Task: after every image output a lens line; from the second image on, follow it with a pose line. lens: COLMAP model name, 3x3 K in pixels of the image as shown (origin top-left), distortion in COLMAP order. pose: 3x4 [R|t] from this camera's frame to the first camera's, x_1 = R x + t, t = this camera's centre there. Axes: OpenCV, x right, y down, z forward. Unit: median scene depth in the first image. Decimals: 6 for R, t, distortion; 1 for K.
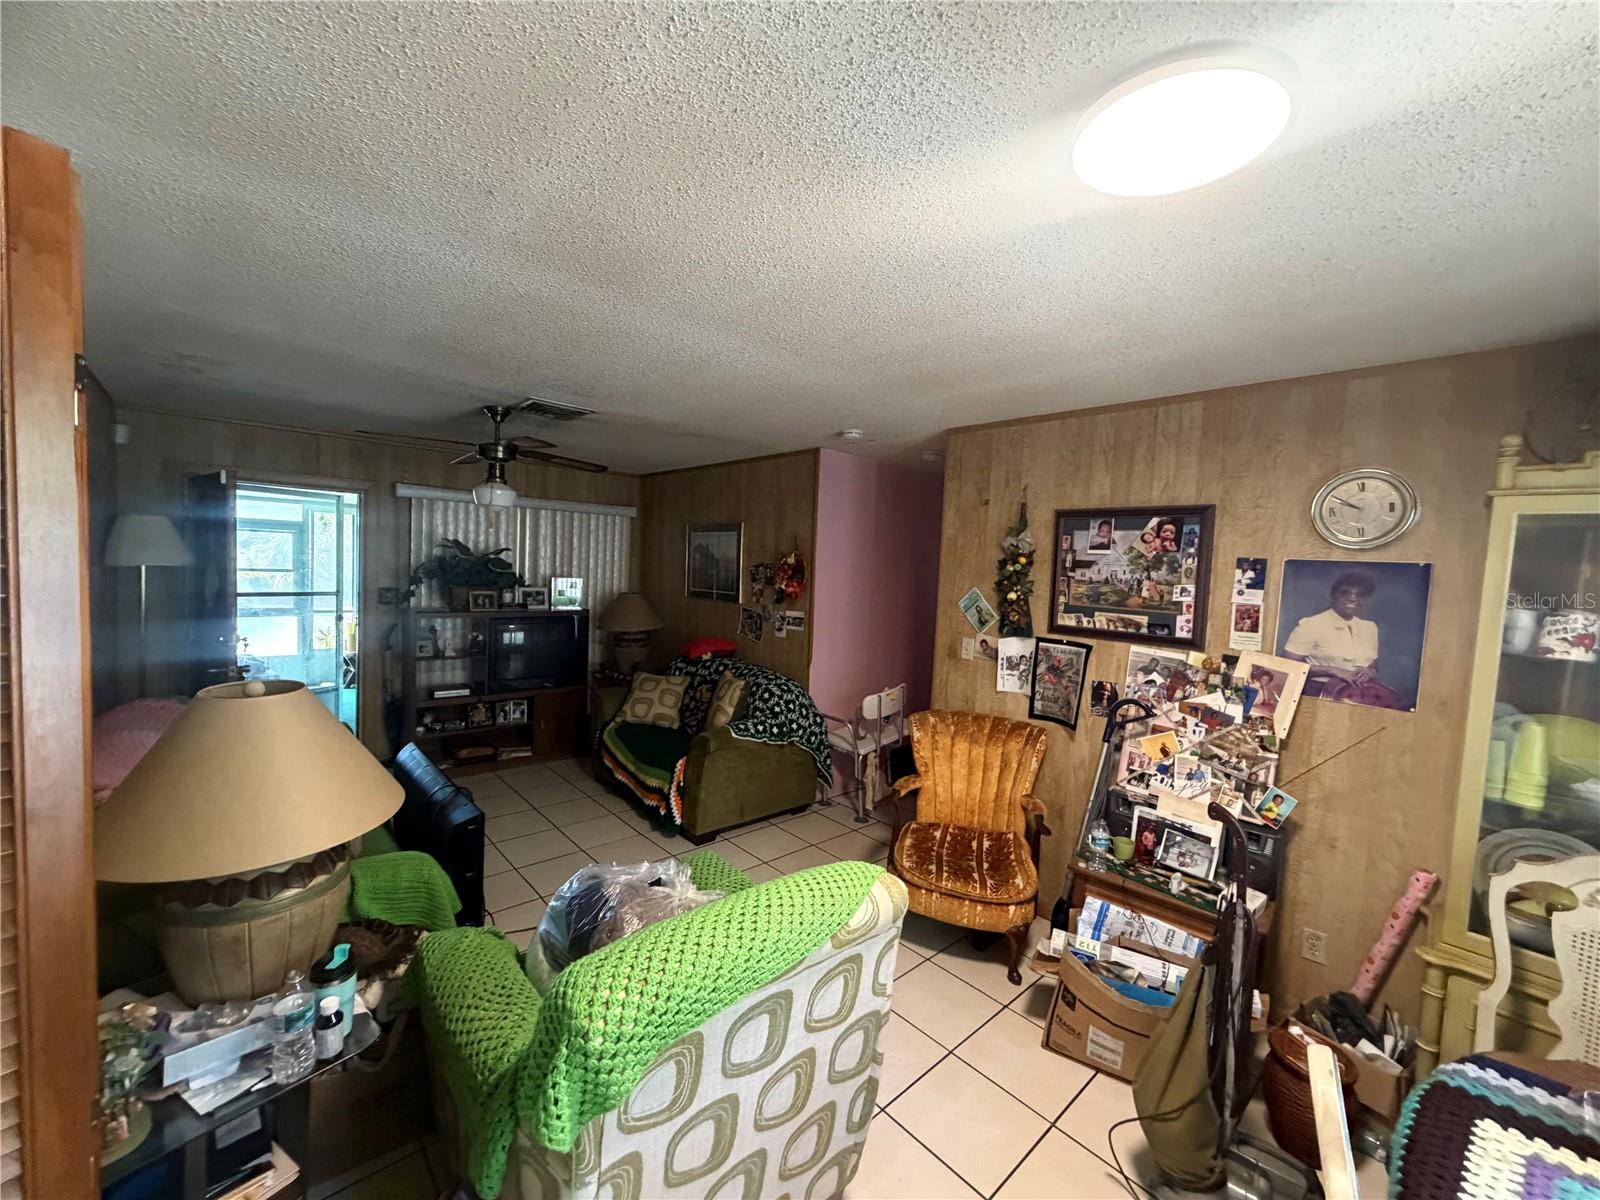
lens RADIAL K [[638.4, 0, 799.9], [0, 638.4, 600.3], [0, 0, 1]] dist [0.002272, 0.000127]
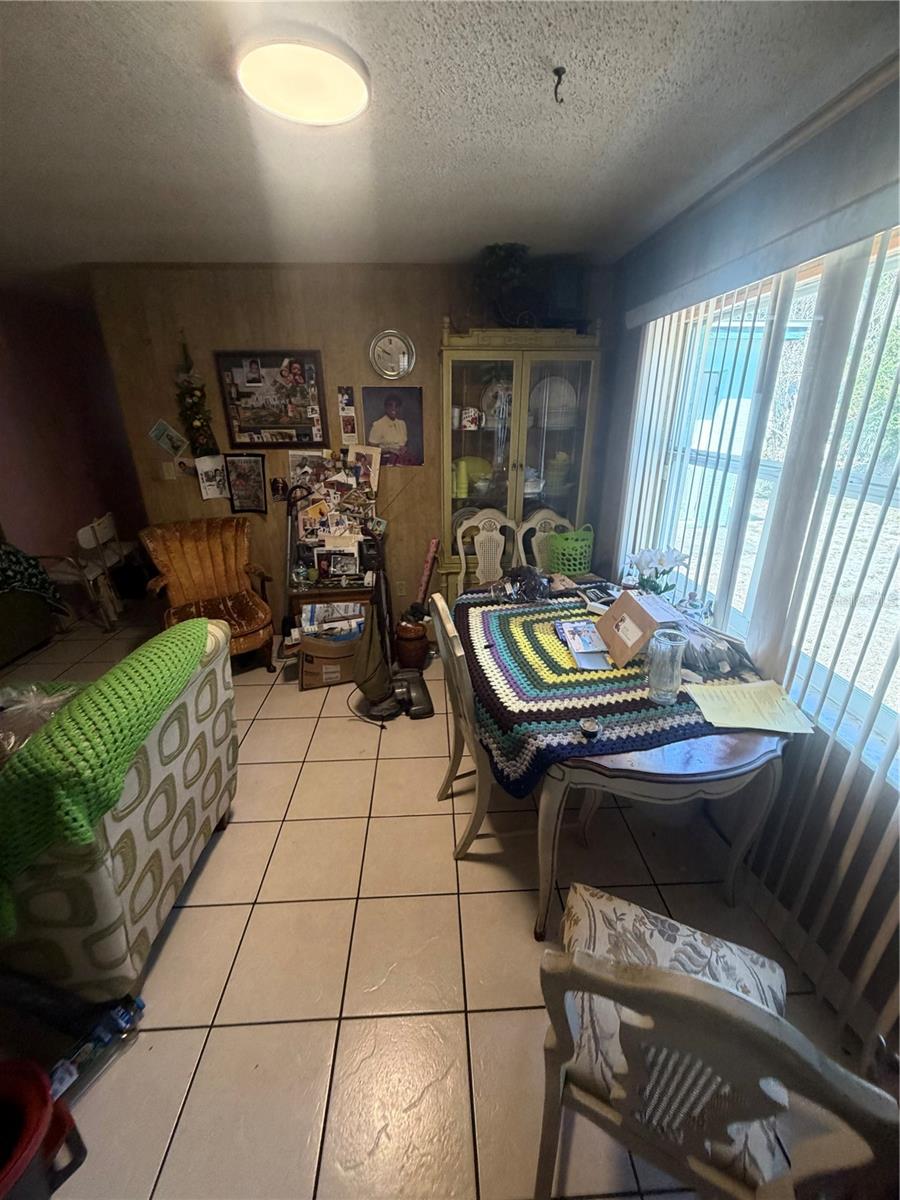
lens RADIAL K [[478.8, 0, 451.0], [0, 478.8, 597.6], [0, 0, 1]] dist [0.002272, 0.000127]
pose [[0.635931, -0.336492, 0.694525, -0.173544], [0.084301, 0.924843, 0.370890, 0.003485], [-0.767128, -0.177312, 0.616503, -0.083057]]
